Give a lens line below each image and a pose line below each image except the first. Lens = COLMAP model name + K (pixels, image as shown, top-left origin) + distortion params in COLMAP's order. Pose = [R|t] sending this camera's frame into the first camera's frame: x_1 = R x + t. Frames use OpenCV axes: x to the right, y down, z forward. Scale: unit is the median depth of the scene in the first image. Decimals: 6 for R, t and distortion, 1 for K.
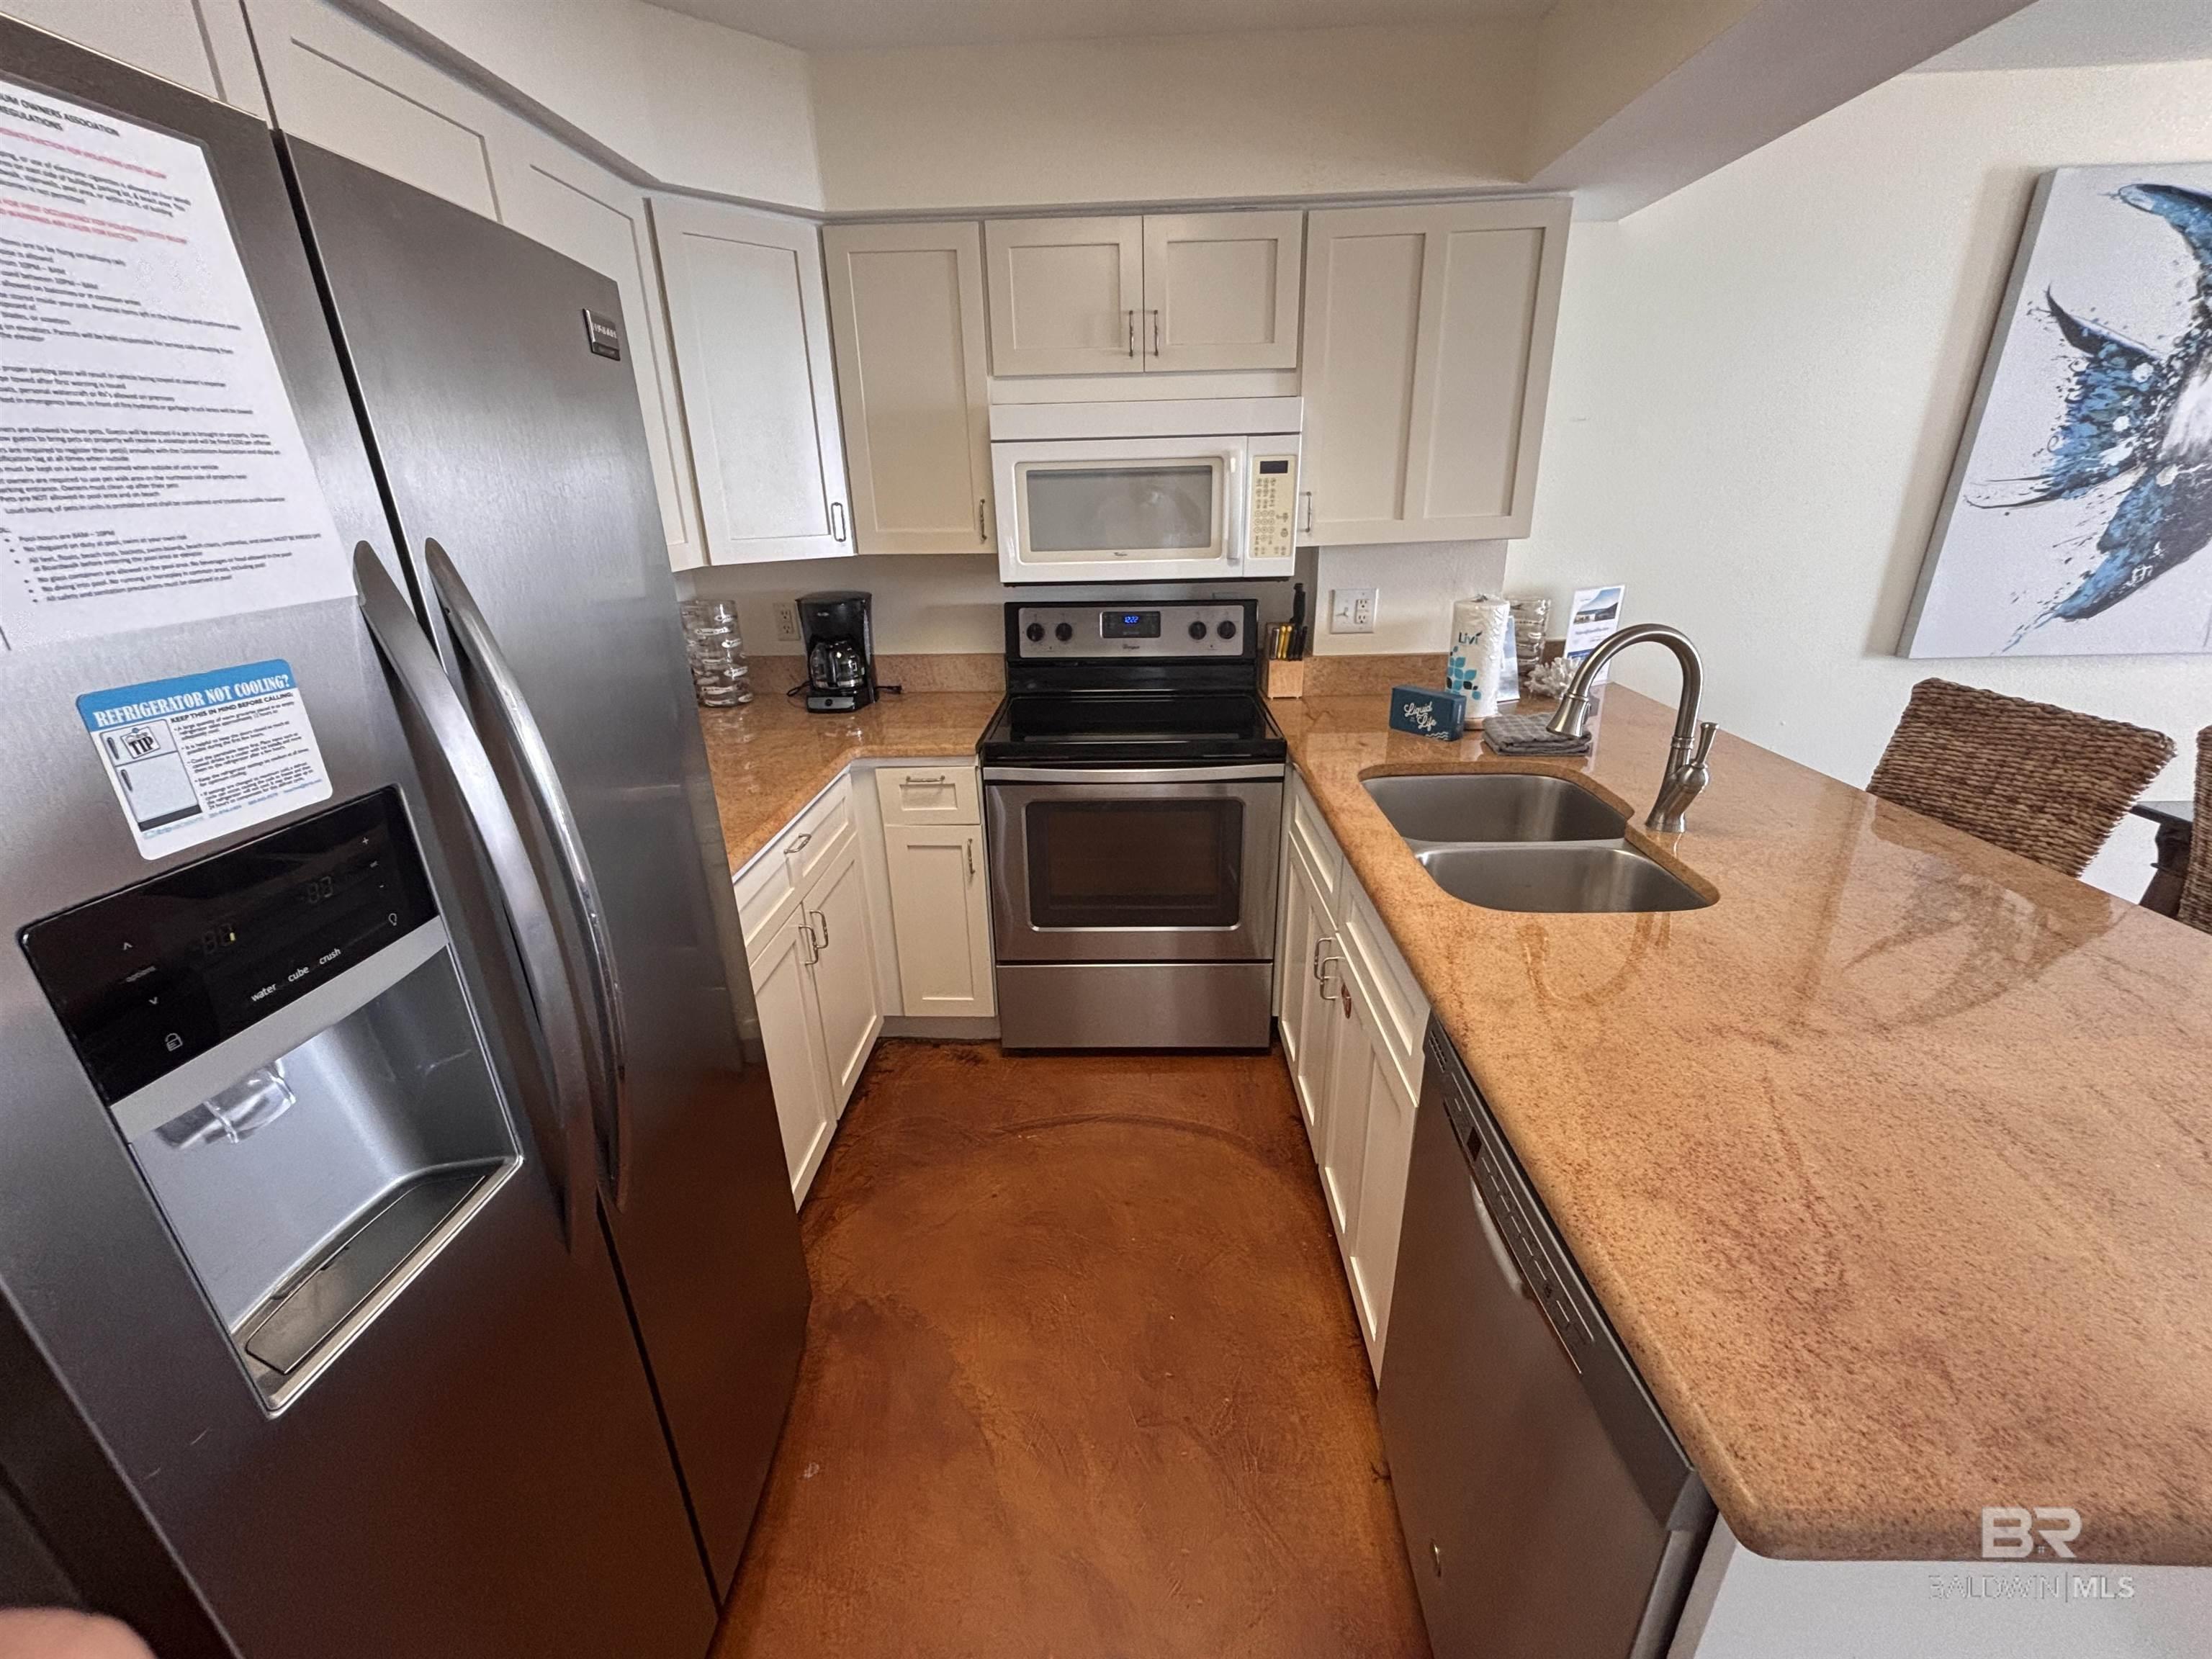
lens RADIAL K [[891.1, 0, 1106.4], [0, 891.1, 823.8], [0, 0, 1]] dist [-0.008161, 0.000436]
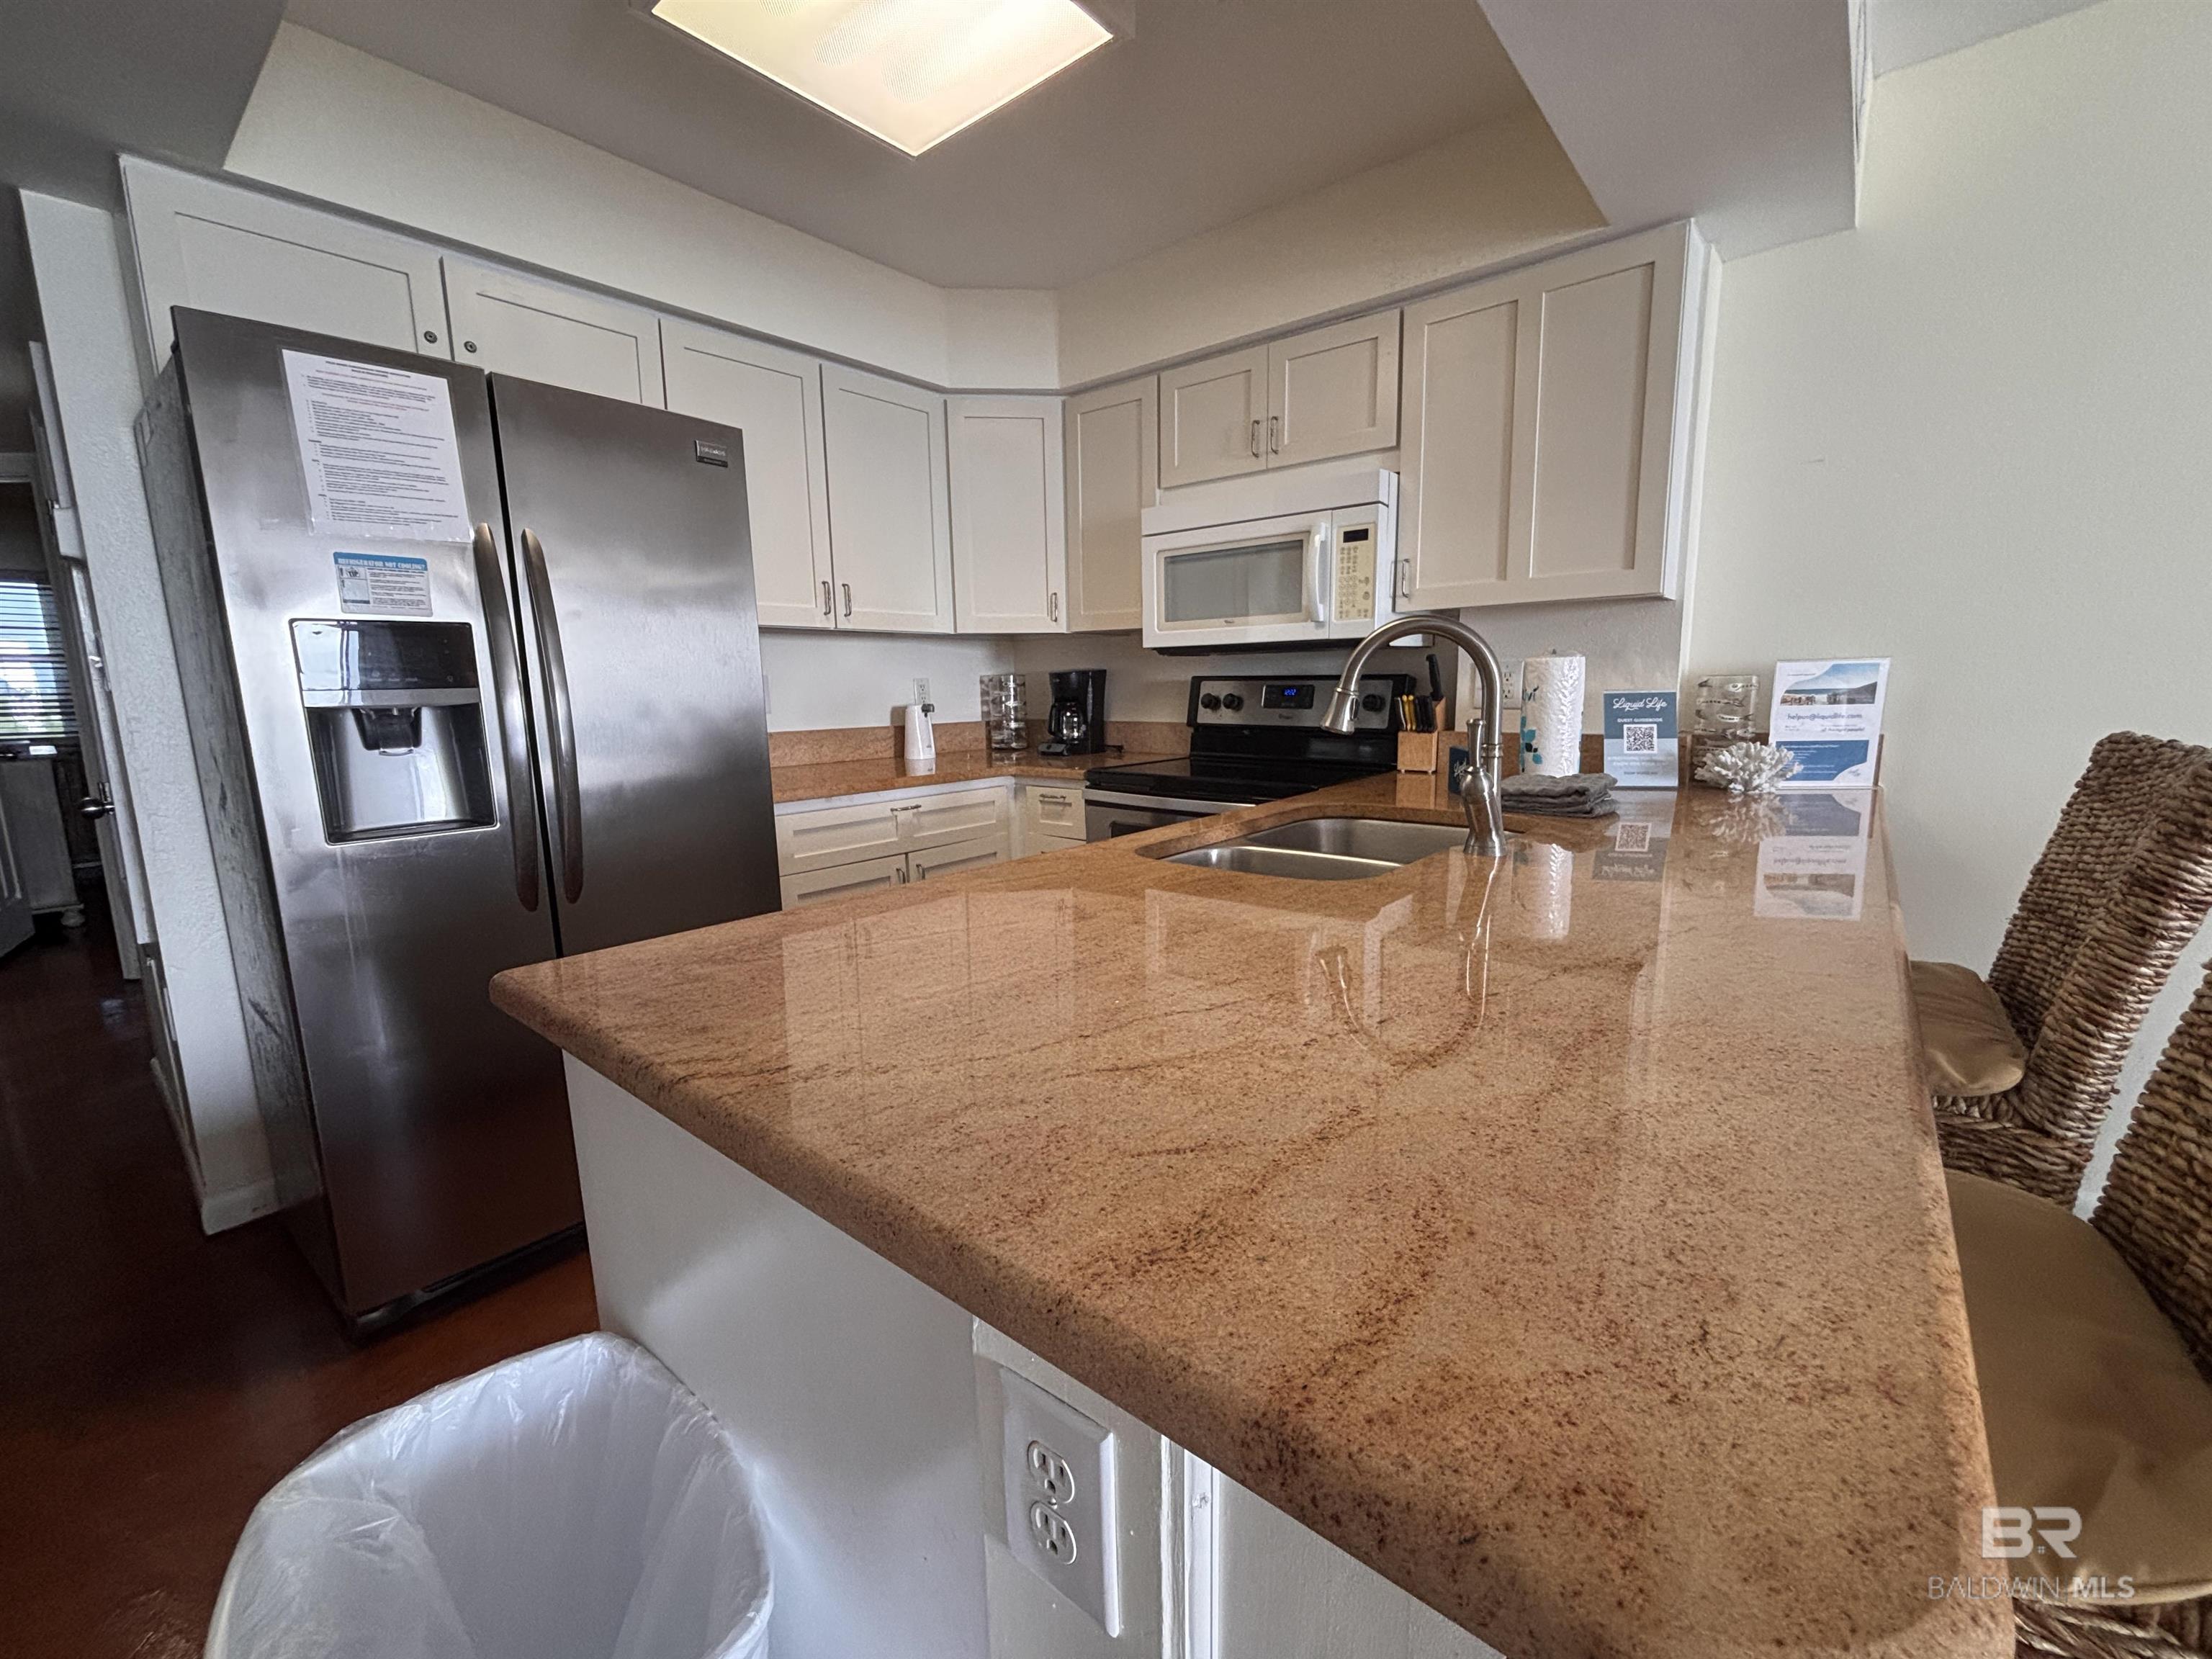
lens RADIAL K [[891.1, 0, 1106.8], [0, 891.1, 827.5], [0, 0, 1]] dist [-0.008161, 0.000436]
pose [[0.791041, 0.112722, -0.601289, 0.619986], [-0.221042, 0.969141, -0.109116, 0.112299], [0.570434, 0.219226, 0.791546, 0.073663]]
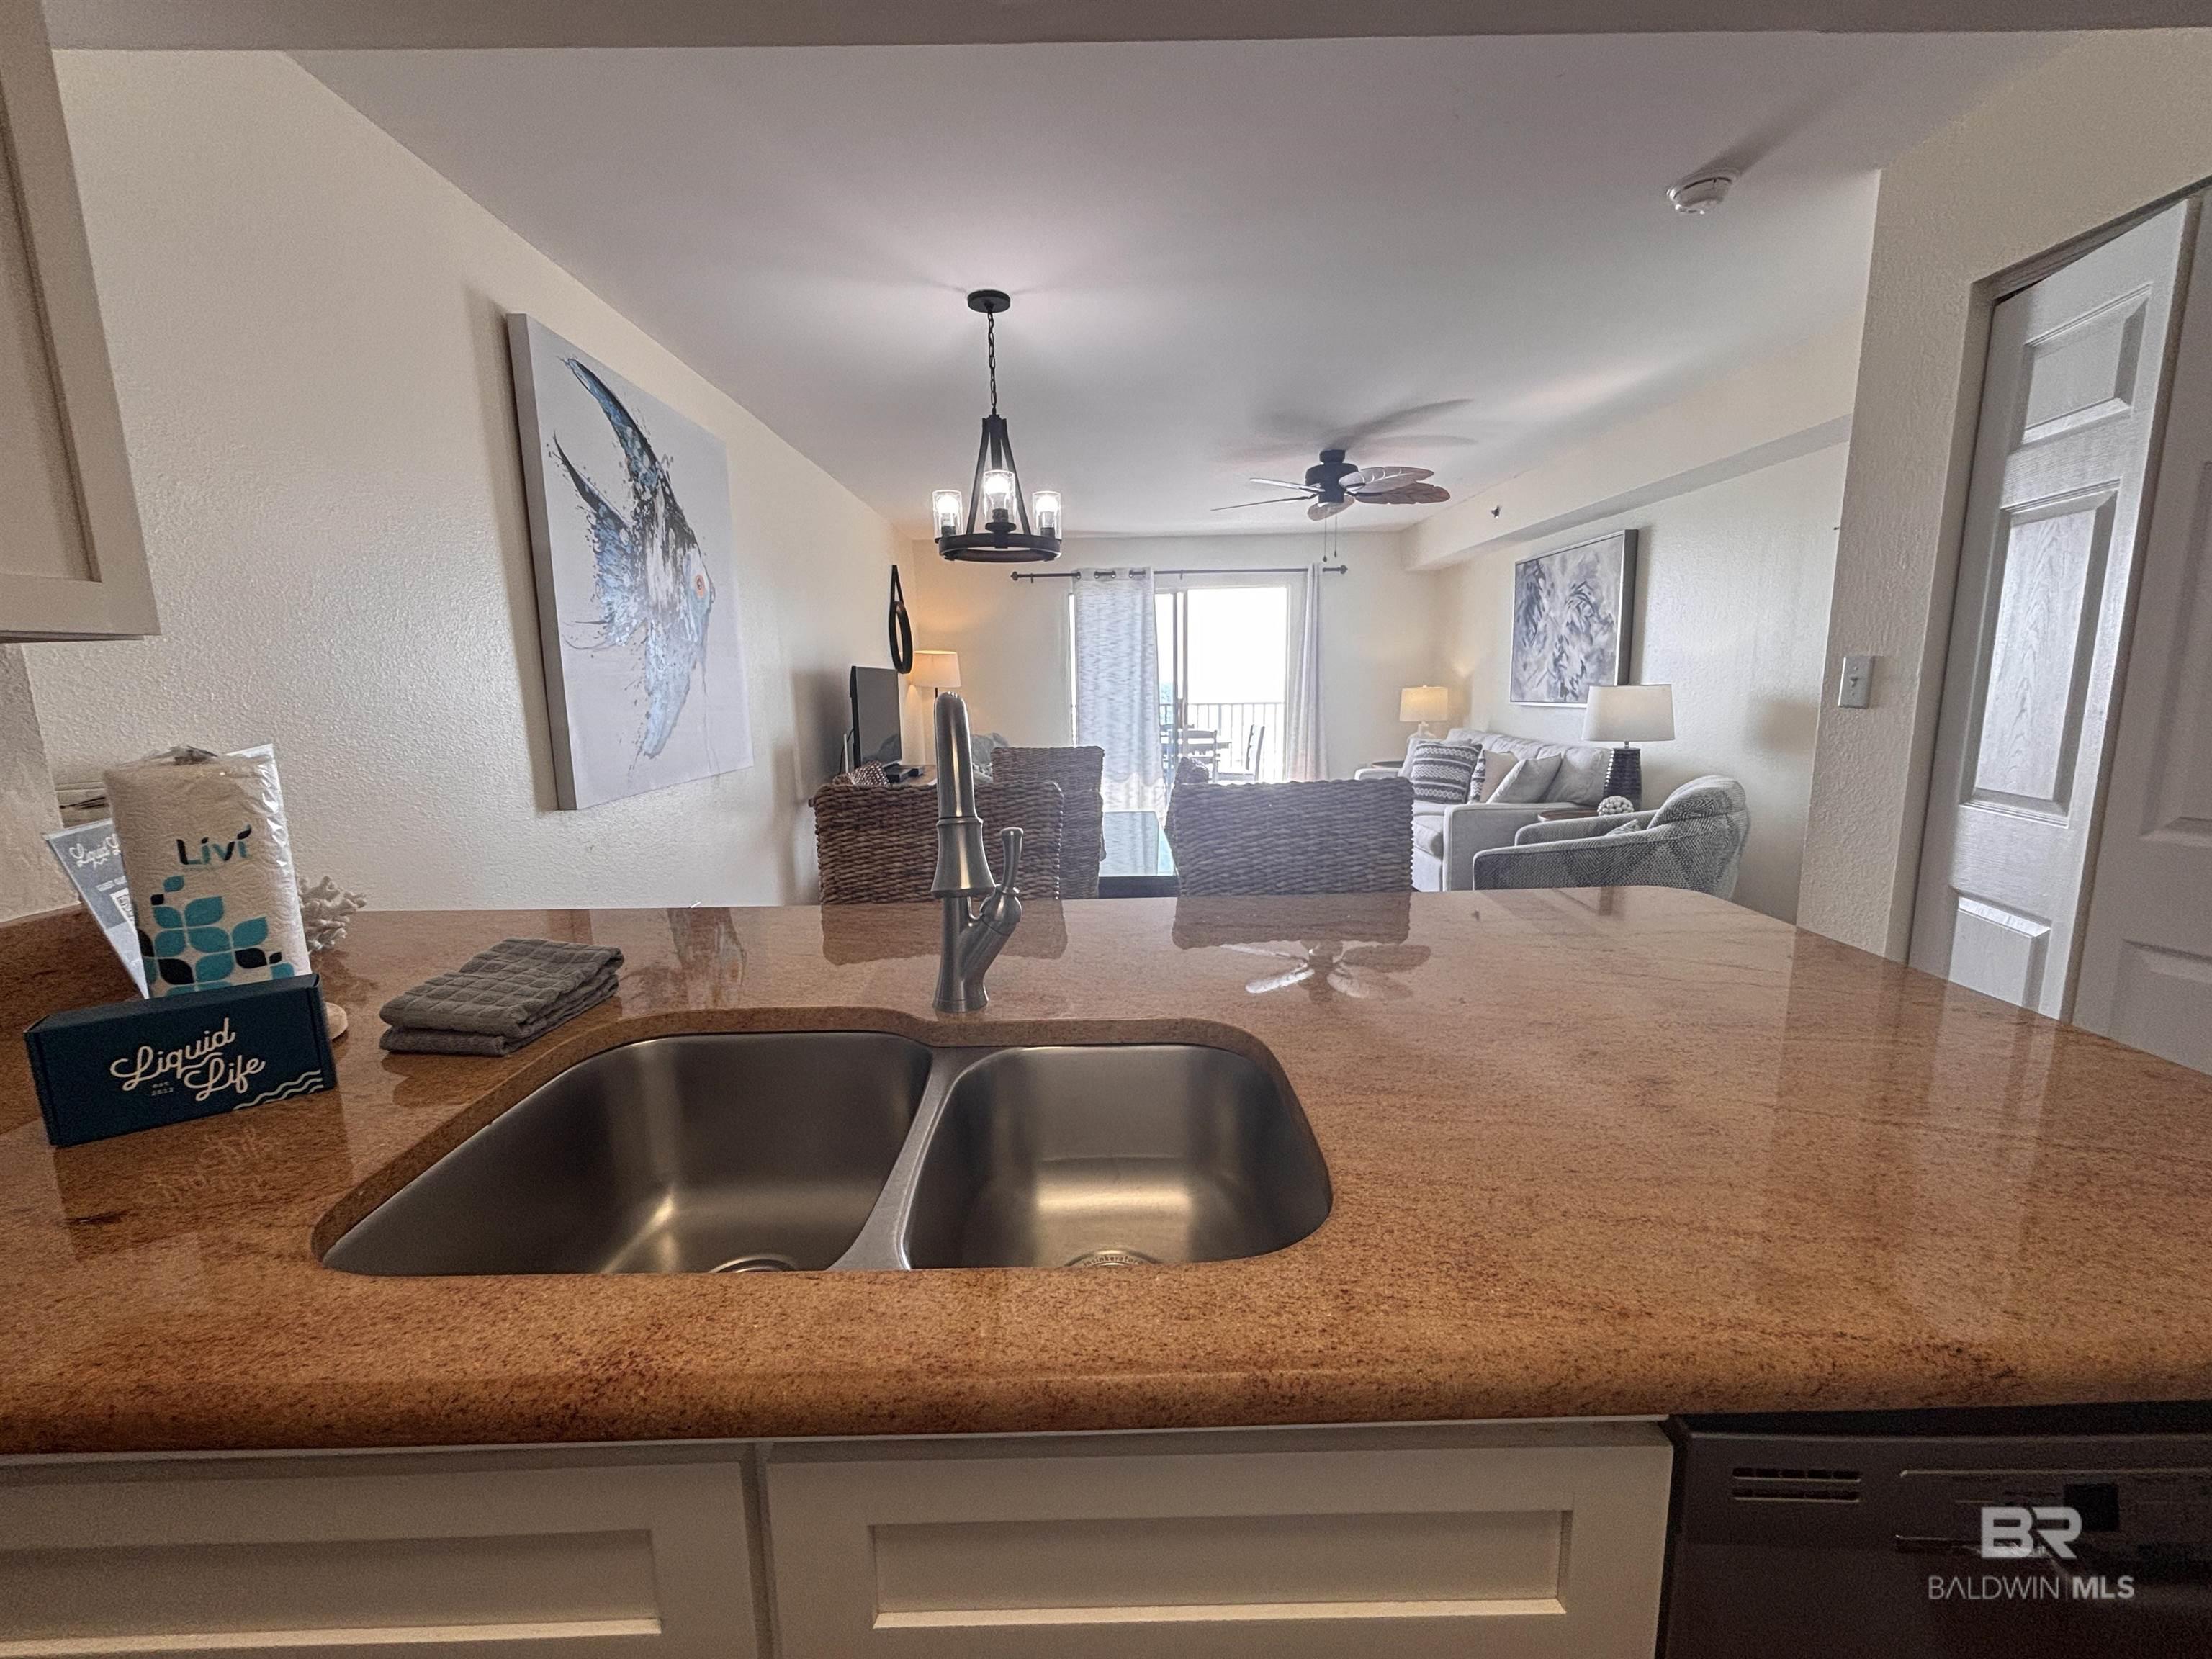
lens RADIAL K [[891.1, 0, 1108.1], [0, 891.1, 822.7], [0, 0, 1]] dist [-0.008161, 0.000436]
pose [[-0.051125, -0.132398, 0.989877, -0.006812], [0.371403, 0.917563, 0.141908, -0.125186], [-0.927063, 0.374898, 0.002262, 0.615674]]
